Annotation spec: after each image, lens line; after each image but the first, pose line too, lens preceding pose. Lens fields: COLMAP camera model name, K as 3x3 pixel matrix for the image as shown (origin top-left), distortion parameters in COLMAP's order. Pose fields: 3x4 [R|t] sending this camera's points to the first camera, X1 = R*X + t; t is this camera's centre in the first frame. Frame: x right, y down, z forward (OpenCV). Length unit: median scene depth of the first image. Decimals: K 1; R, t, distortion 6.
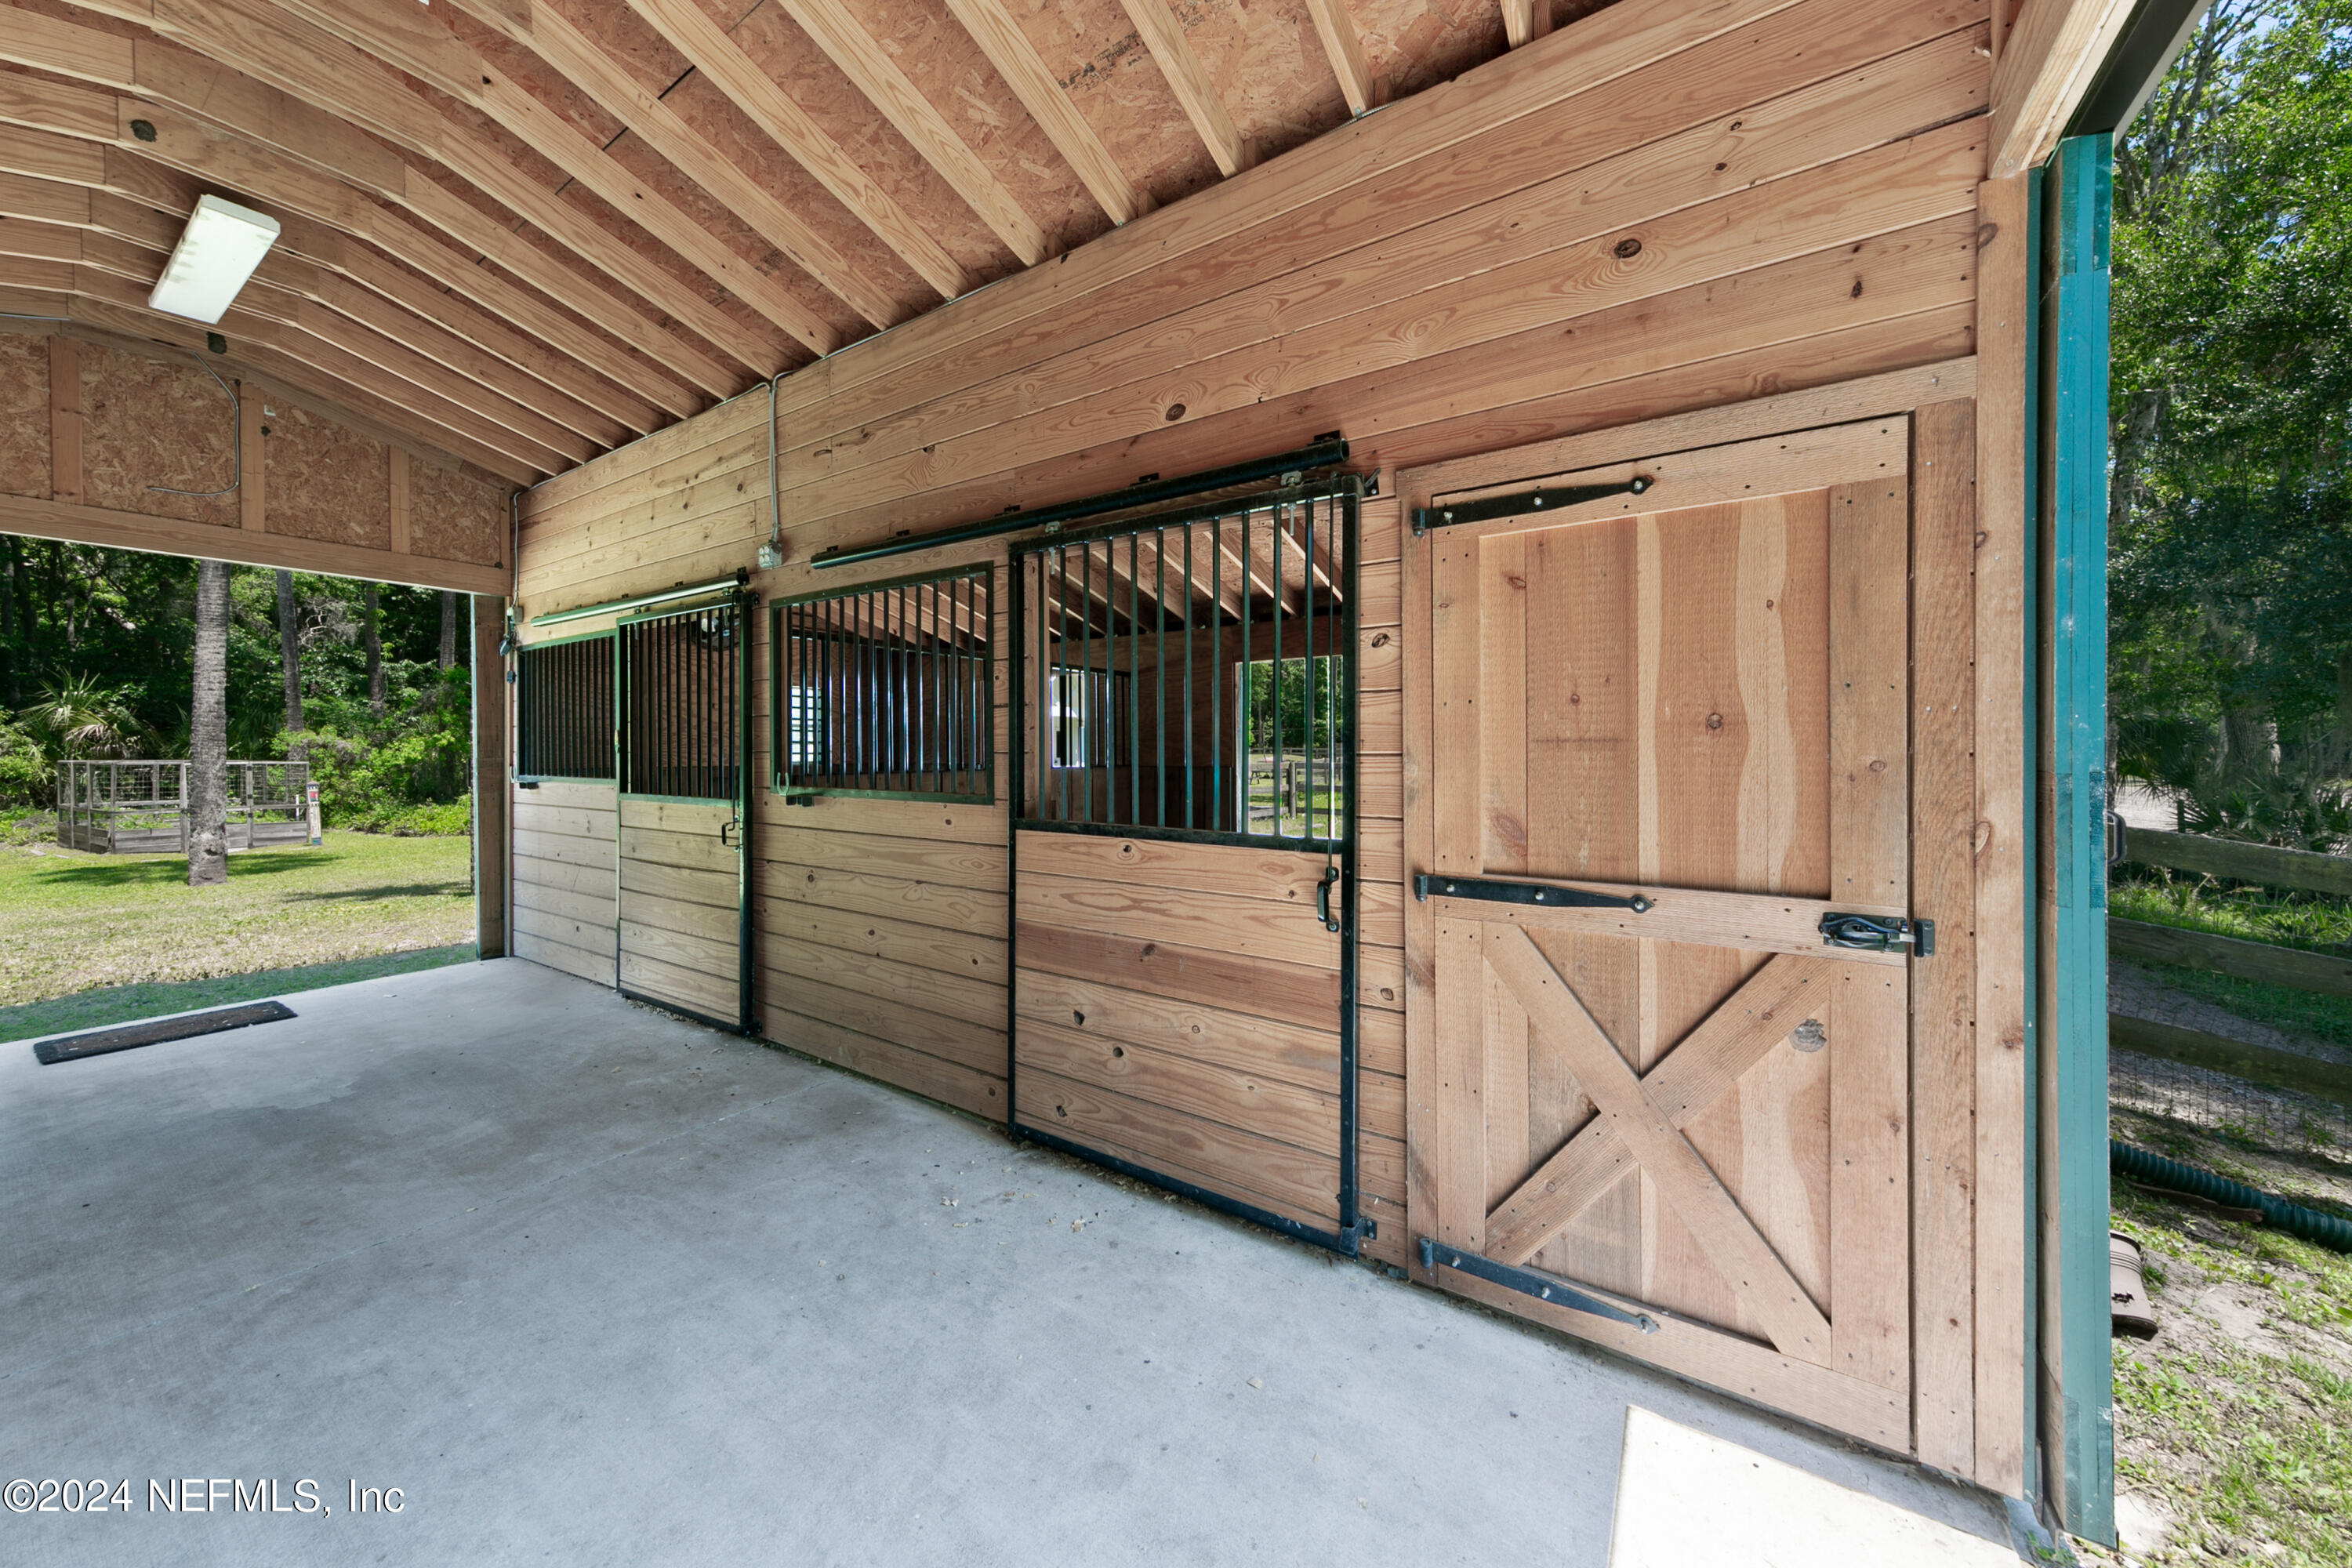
lens RADIAL K [[842.4, 0, 1168.1], [0, 842.4, 735.7], [0, 0, 1]] dist [0.011751, 0.000099]
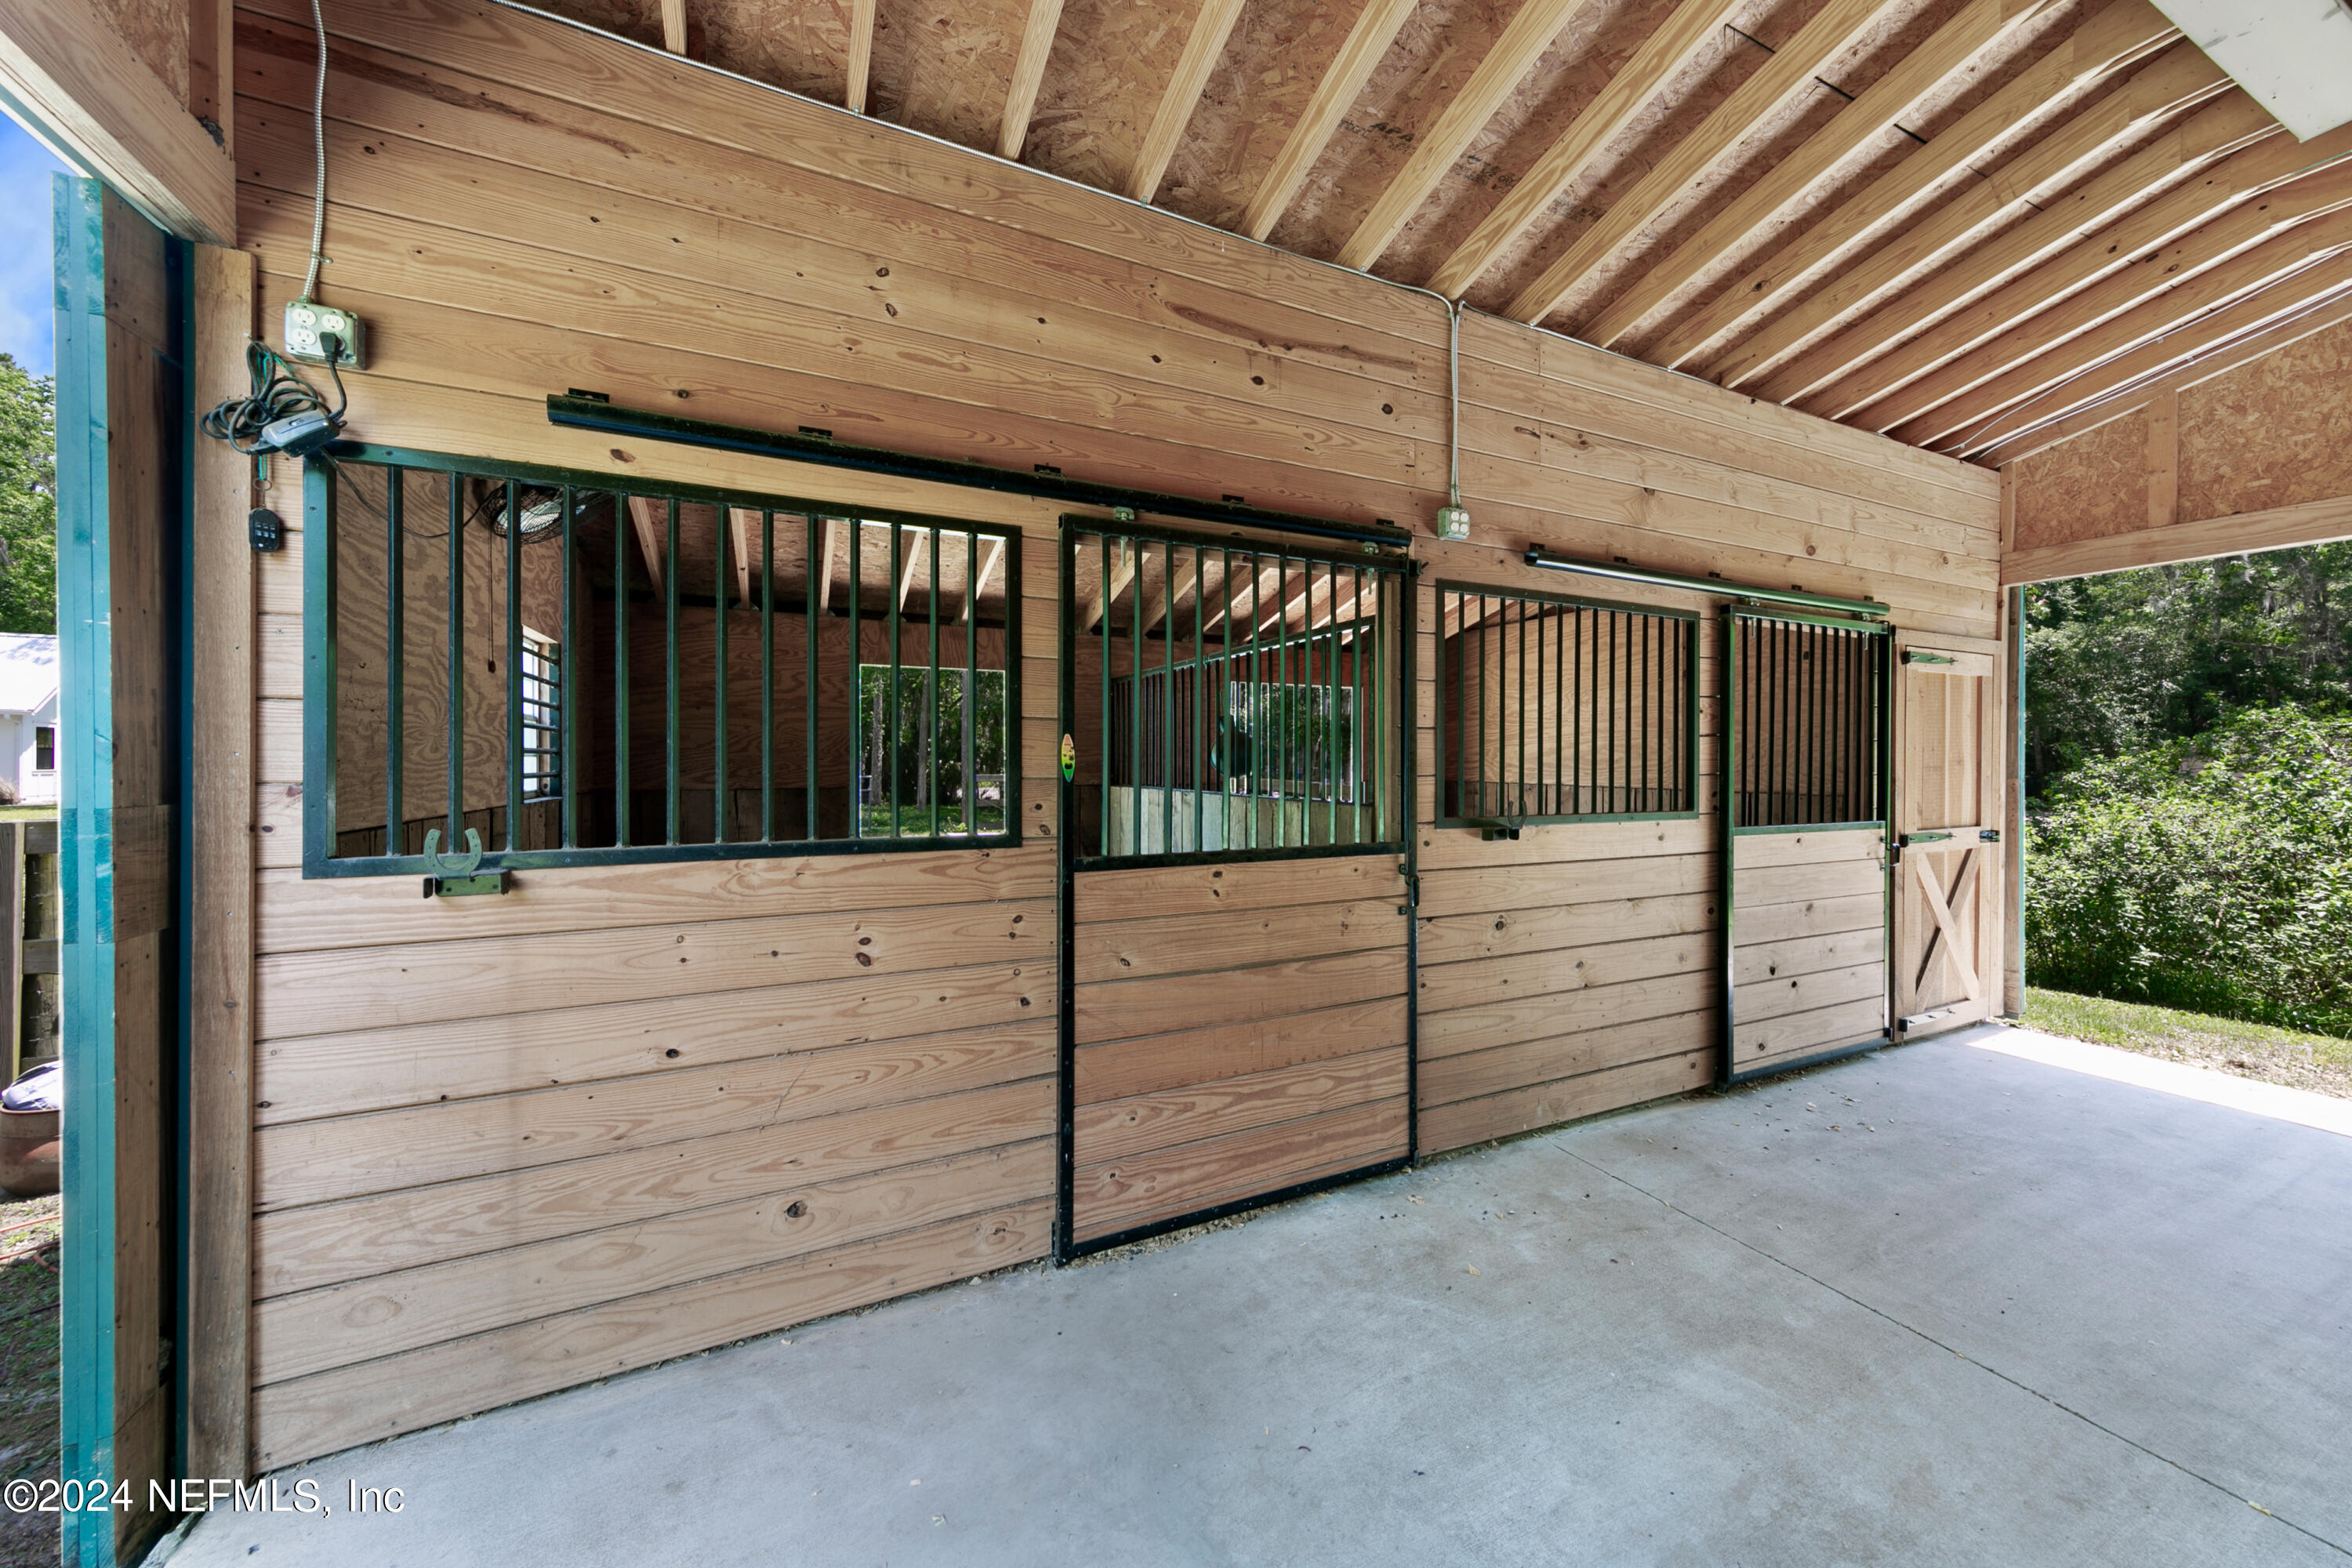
lens RADIAL K [[812.3, 0, 1164.8], [0, 812.3, 762.1], [0, 0, 1]] dist [0.004939, 0.000068]
pose [[0.511489, 0.015912, 0.859143, -1.462016], [-0.006890, 0.999872, -0.014417, 0.023129], [-0.859262, 0.001455, 0.511533, 0.989736]]
